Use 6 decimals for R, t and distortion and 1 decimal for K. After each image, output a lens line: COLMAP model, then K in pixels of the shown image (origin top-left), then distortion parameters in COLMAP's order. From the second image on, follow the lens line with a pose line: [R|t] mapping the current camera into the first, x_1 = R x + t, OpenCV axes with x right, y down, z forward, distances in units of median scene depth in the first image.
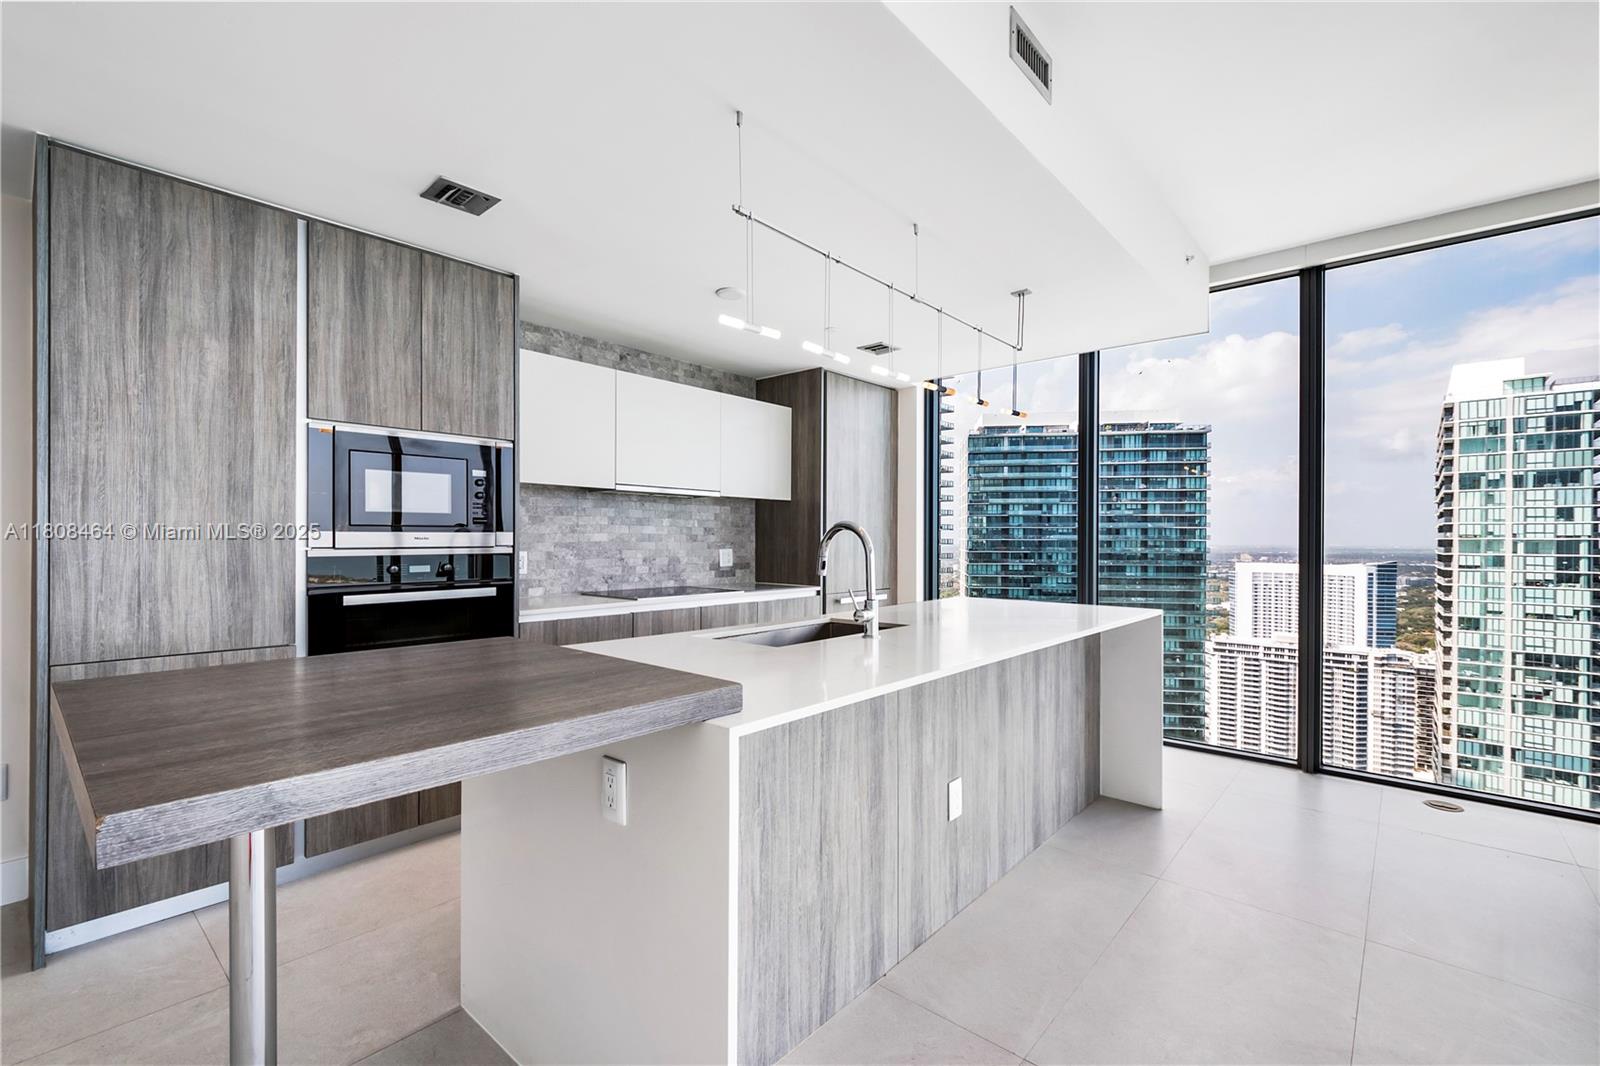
lens RADIAL K [[700.7, 0, 804.8], [0, 700.7, 538.6], [0, 0, 1]] dist [0.000558, -0.000846]
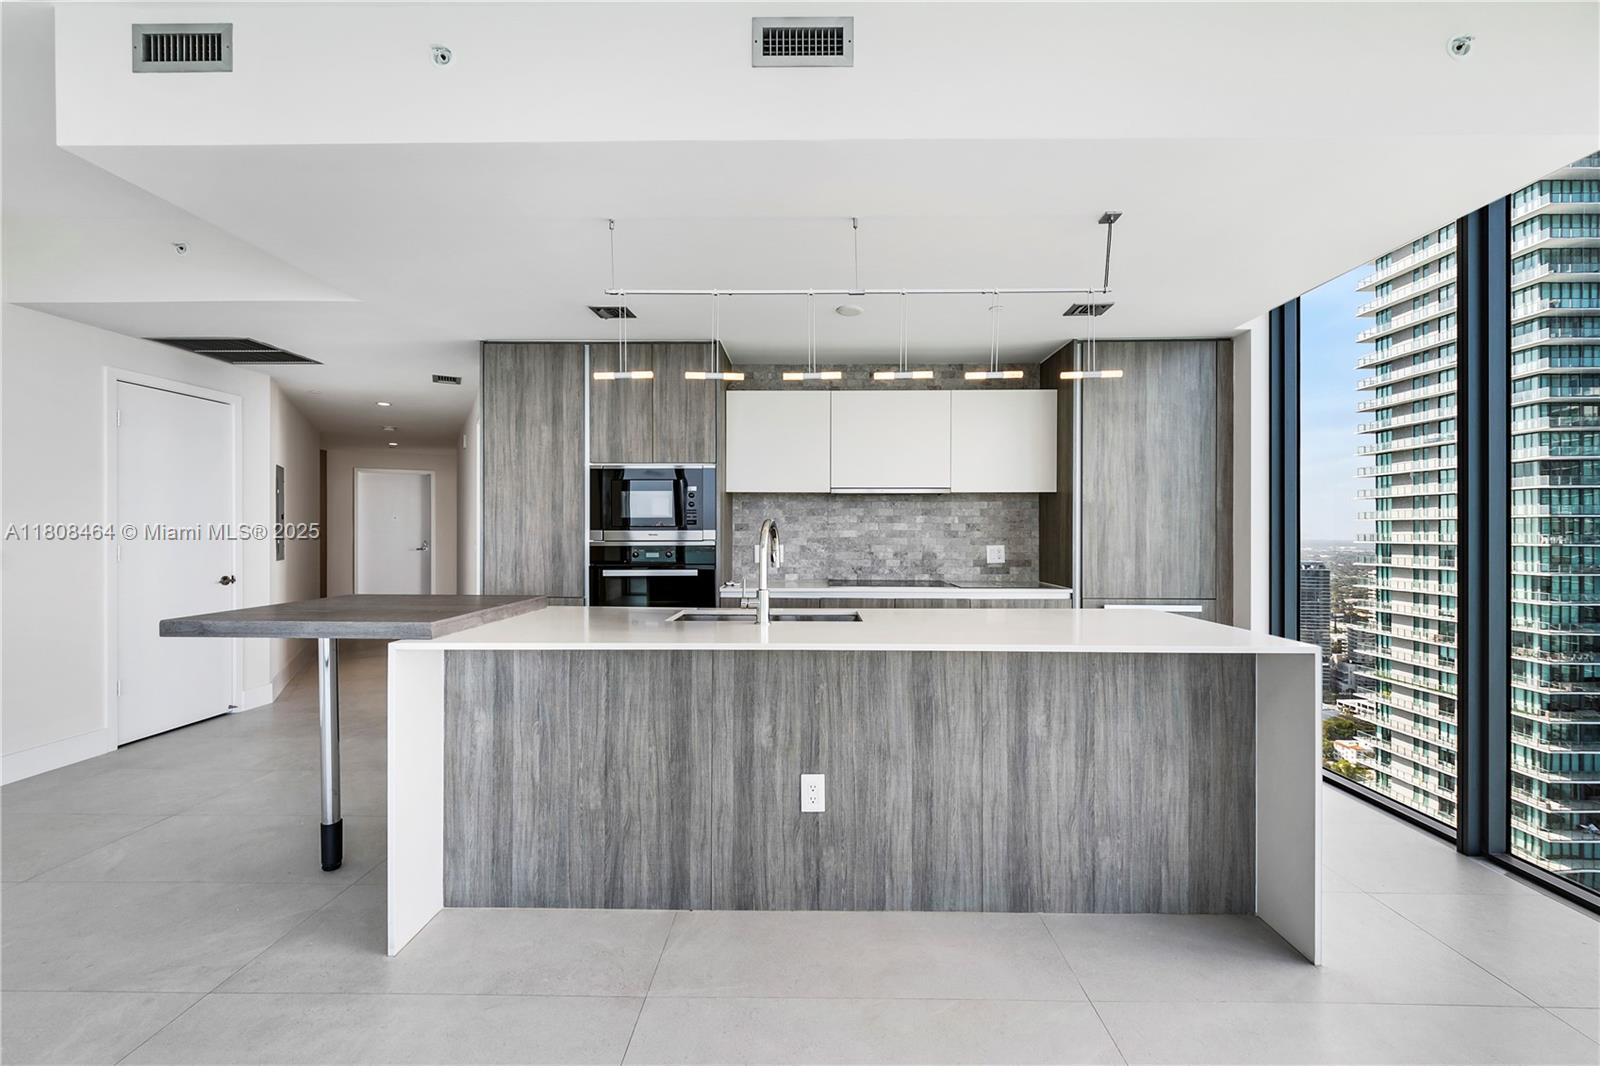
lens RADIAL K [[700.7, 0, 804.8], [0, 700.7, 538.6], [0, 0, 1]] dist [0.000558, -0.000846]
pose [[0.642507, 0.001944, -0.766277, 0.518283], [0.001294, 0.999993, 0.003622, 0.001947], [0.766279, -0.003318, 0.642500, 0.185248]]
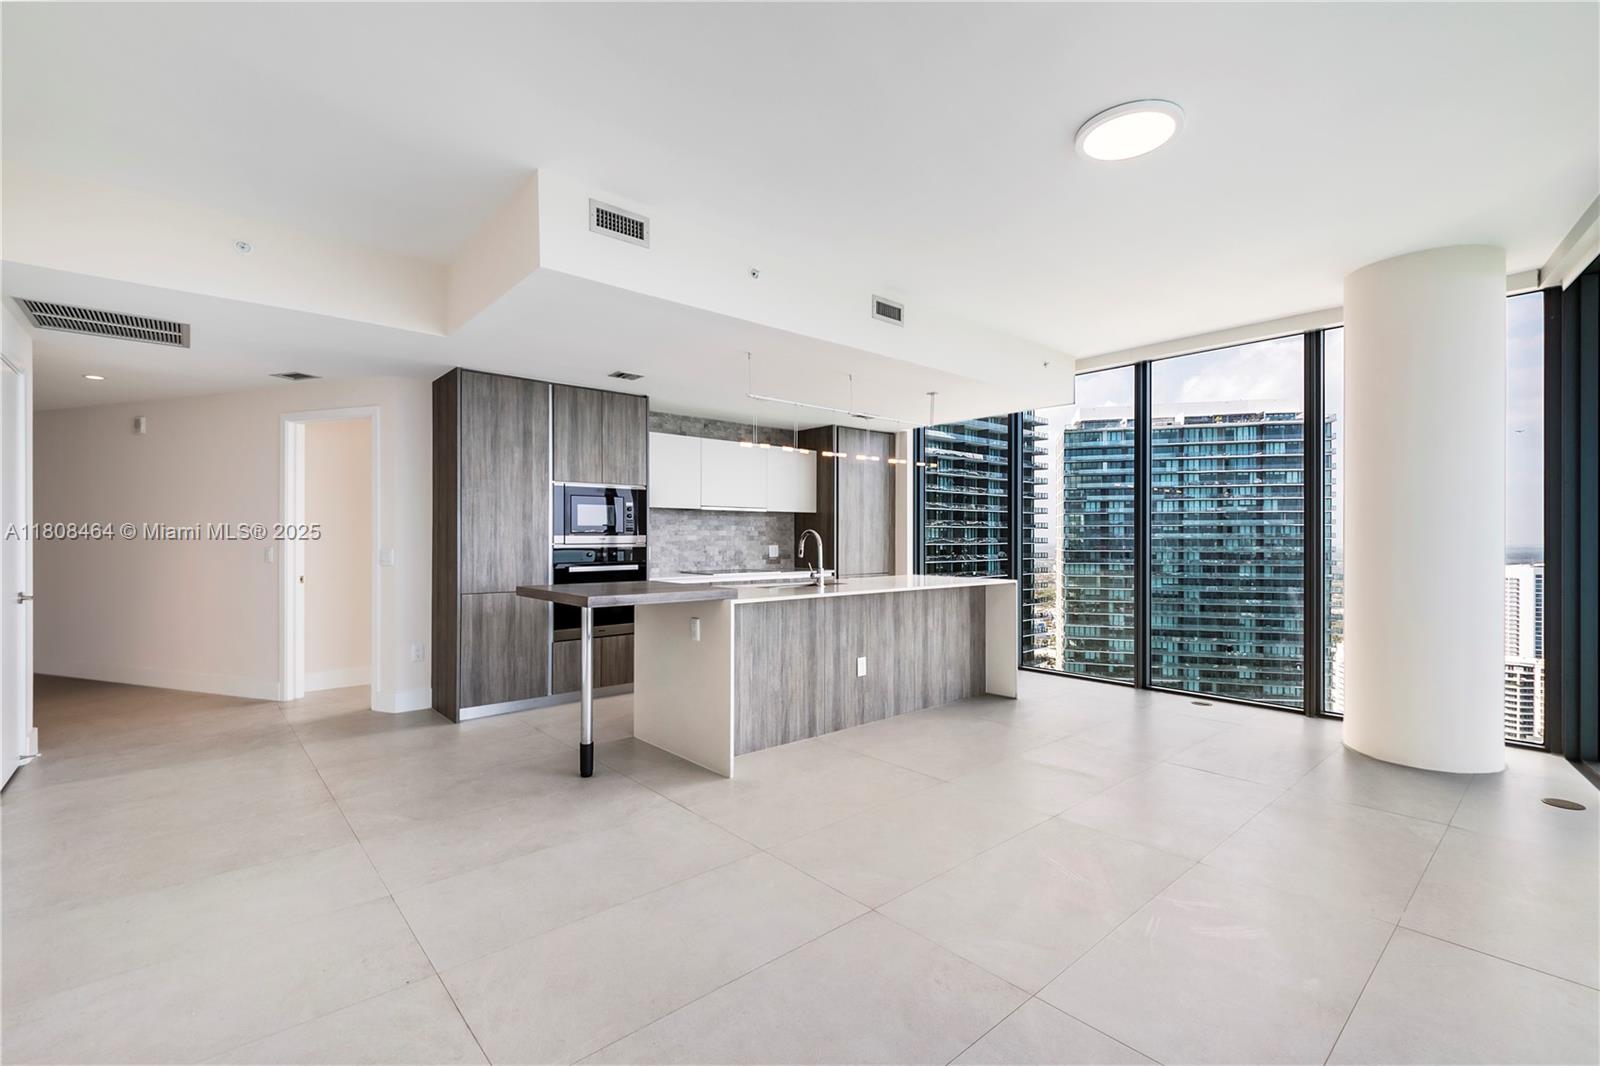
lens RADIAL K [[708.8, 0, 806.2], [0, 708.8, 543.7], [0, 0, 1]] dist [-0.001707, 0.000710]
pose [[0.991801, -0.001934, -0.127778, 0.169111], [0.002953, 0.999965, 0.007787, -0.000337], [0.127758, -0.008100, 0.991772, -0.560465]]
